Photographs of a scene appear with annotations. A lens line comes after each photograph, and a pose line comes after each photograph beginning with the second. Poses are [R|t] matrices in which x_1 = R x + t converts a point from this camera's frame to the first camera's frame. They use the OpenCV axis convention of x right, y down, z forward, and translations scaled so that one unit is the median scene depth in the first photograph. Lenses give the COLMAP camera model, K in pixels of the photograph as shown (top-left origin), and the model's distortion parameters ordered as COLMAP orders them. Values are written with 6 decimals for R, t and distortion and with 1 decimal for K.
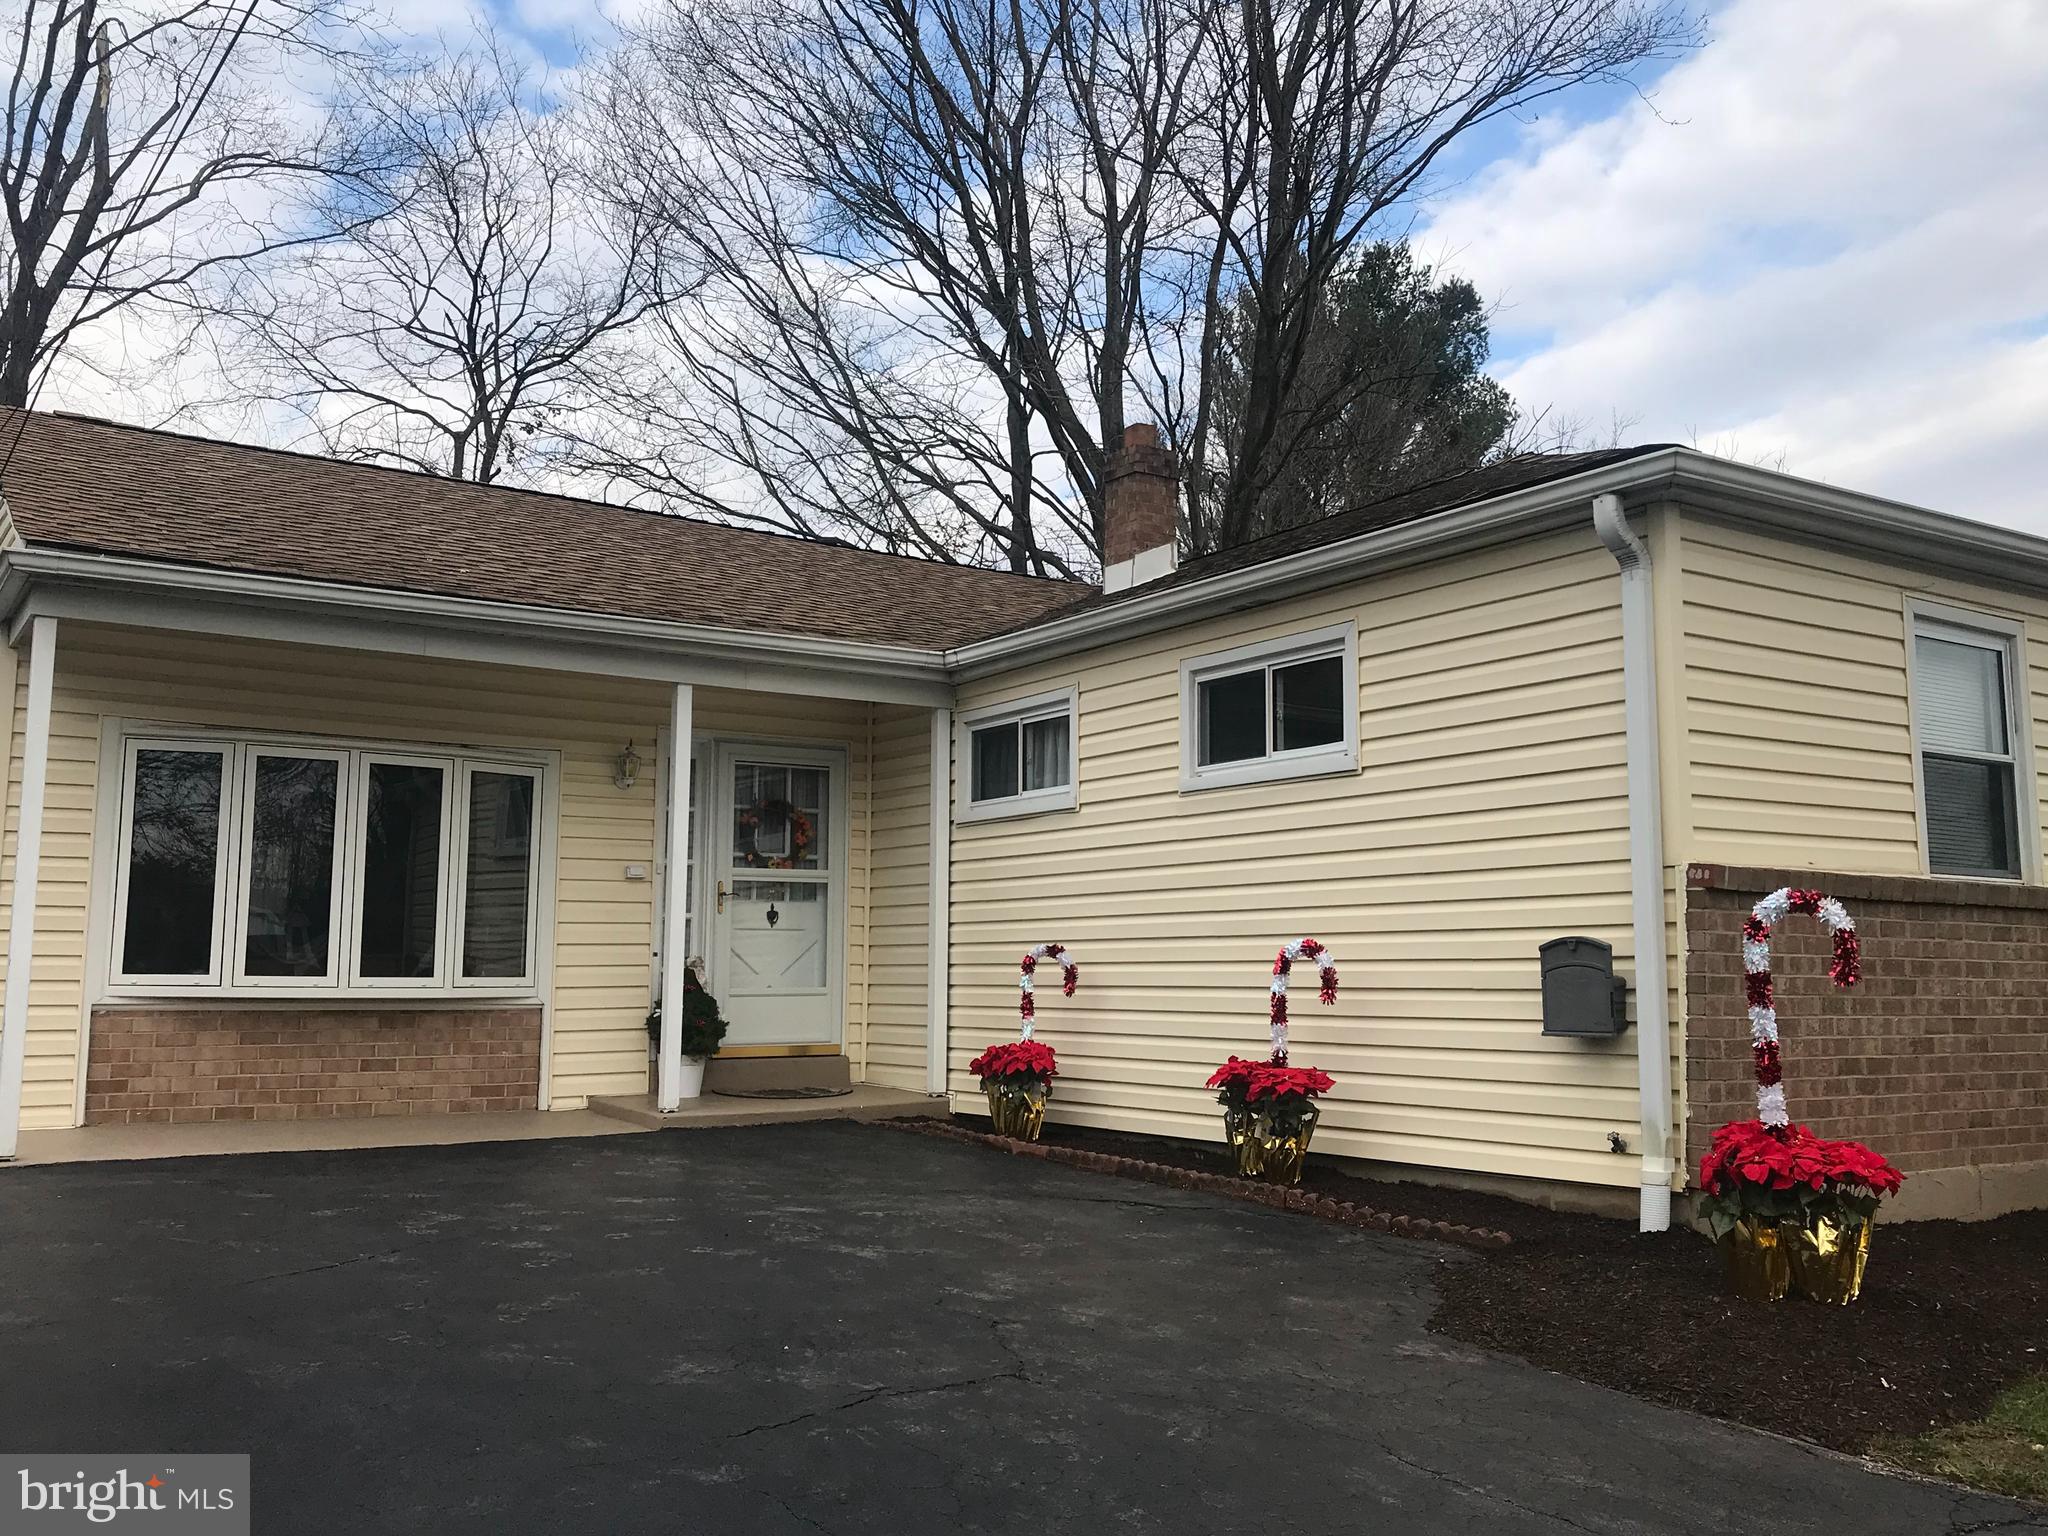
lens RADIAL K [[1851.1, 0, 1000.5], [0, 1851.1, 694.3], [0, 0, 1]] dist [0.003862, 0.001195]
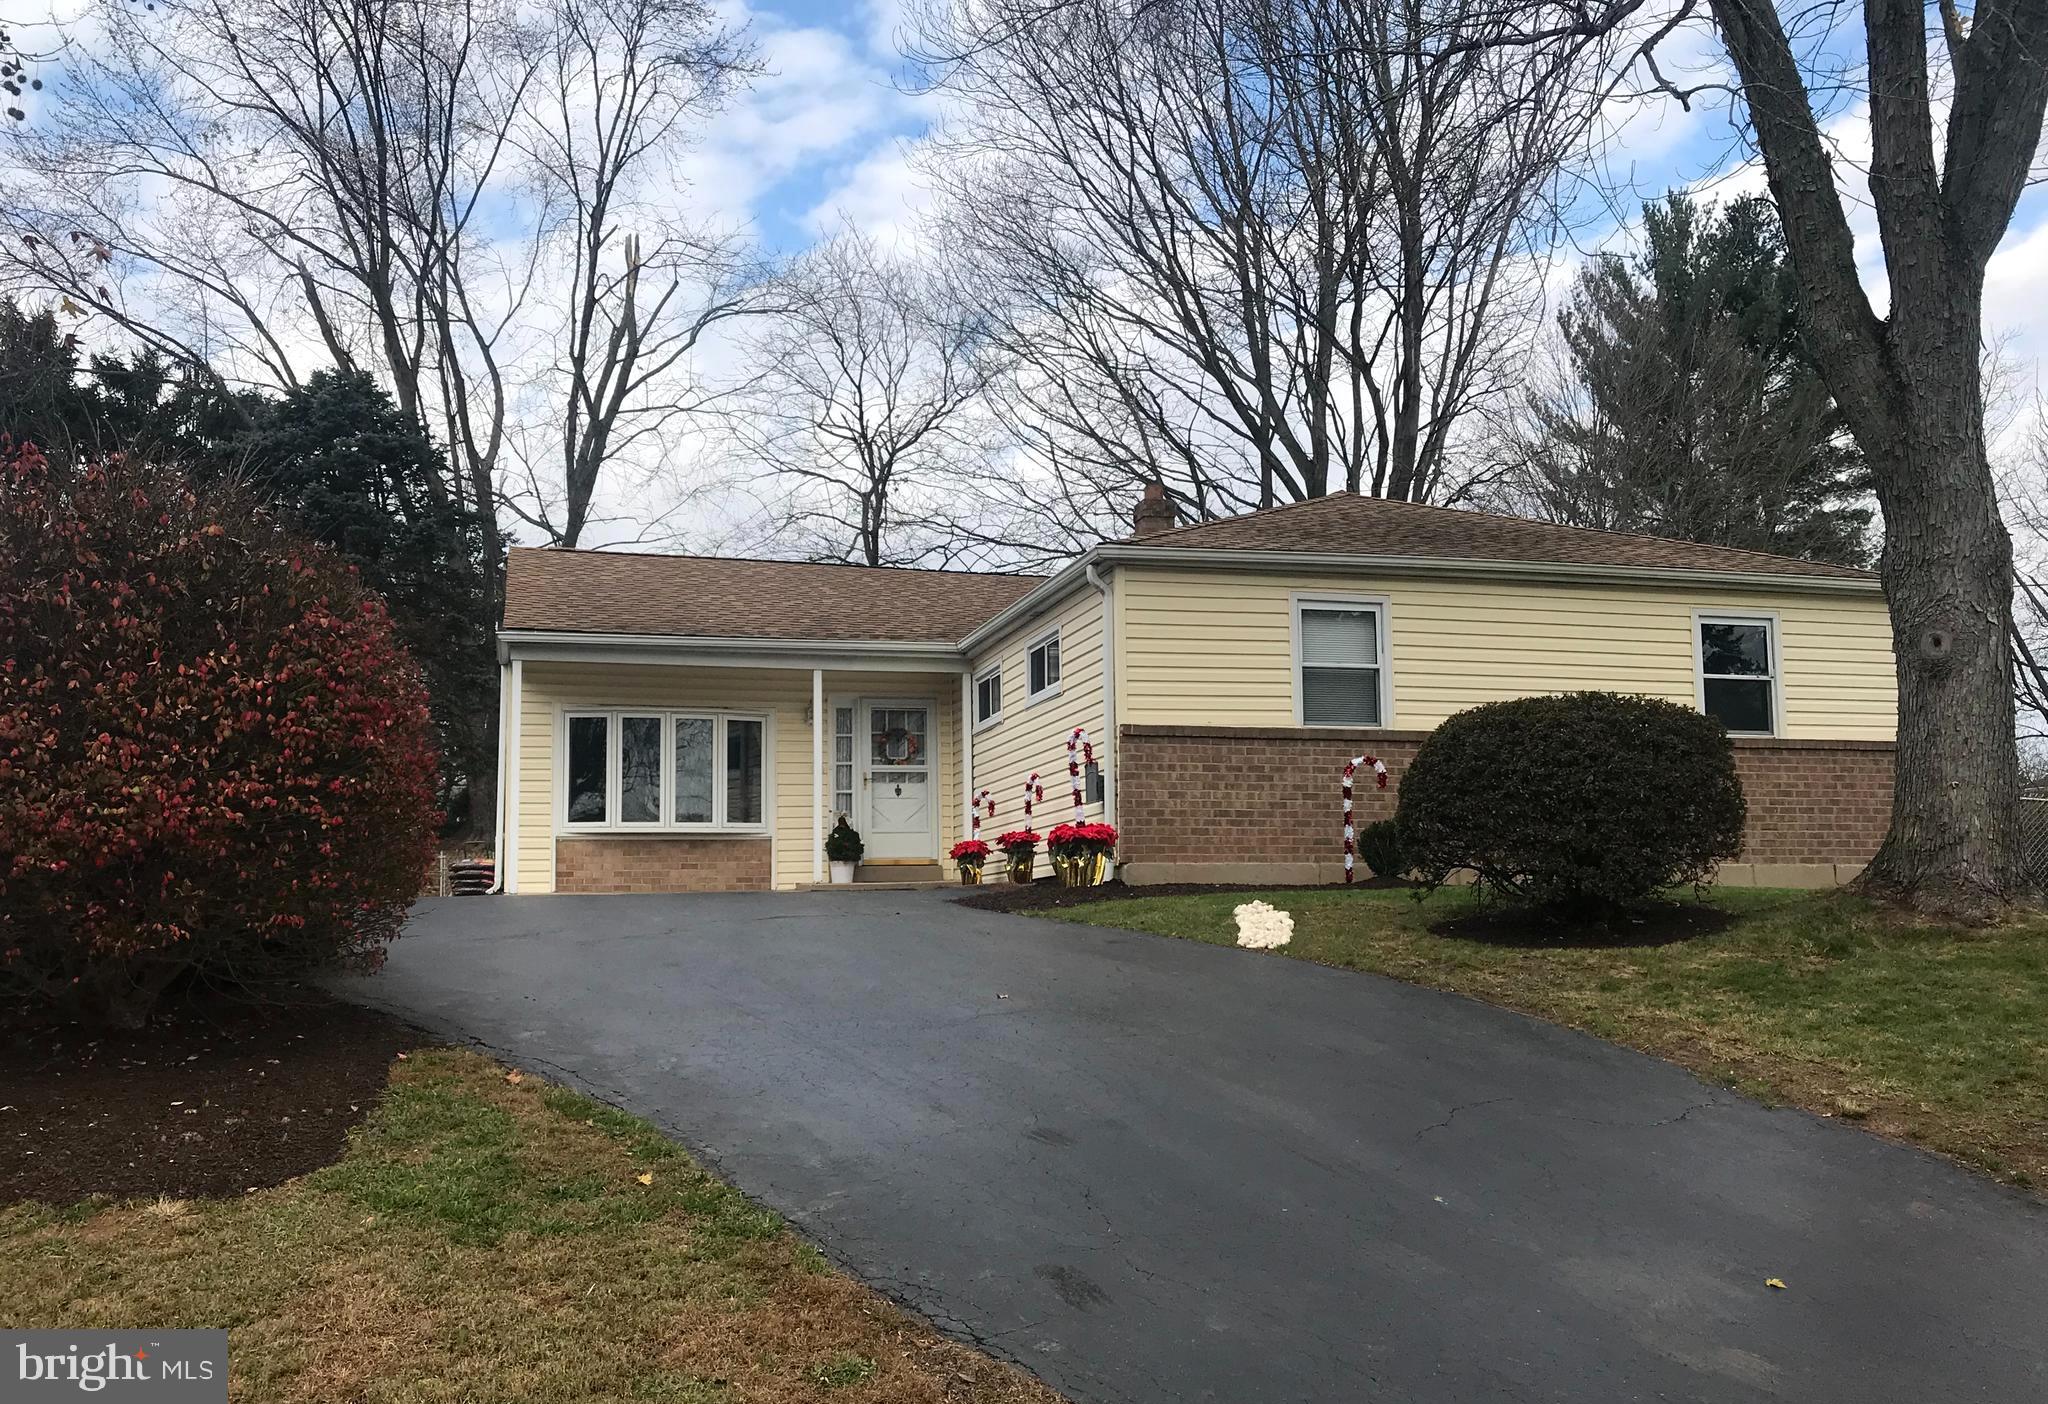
lens RADIAL K [[1862.5, 0, 1025.8], [0, 1862.5, 705.5], [0, 0, 1]] dist [0.002129, -0.001856]
pose [[0.949028, -0.058199, -0.309774, 0.684137], [0.066011, 0.997709, 0.014788, 0.019014], [0.308203, -0.034482, 0.950695, -0.855620]]
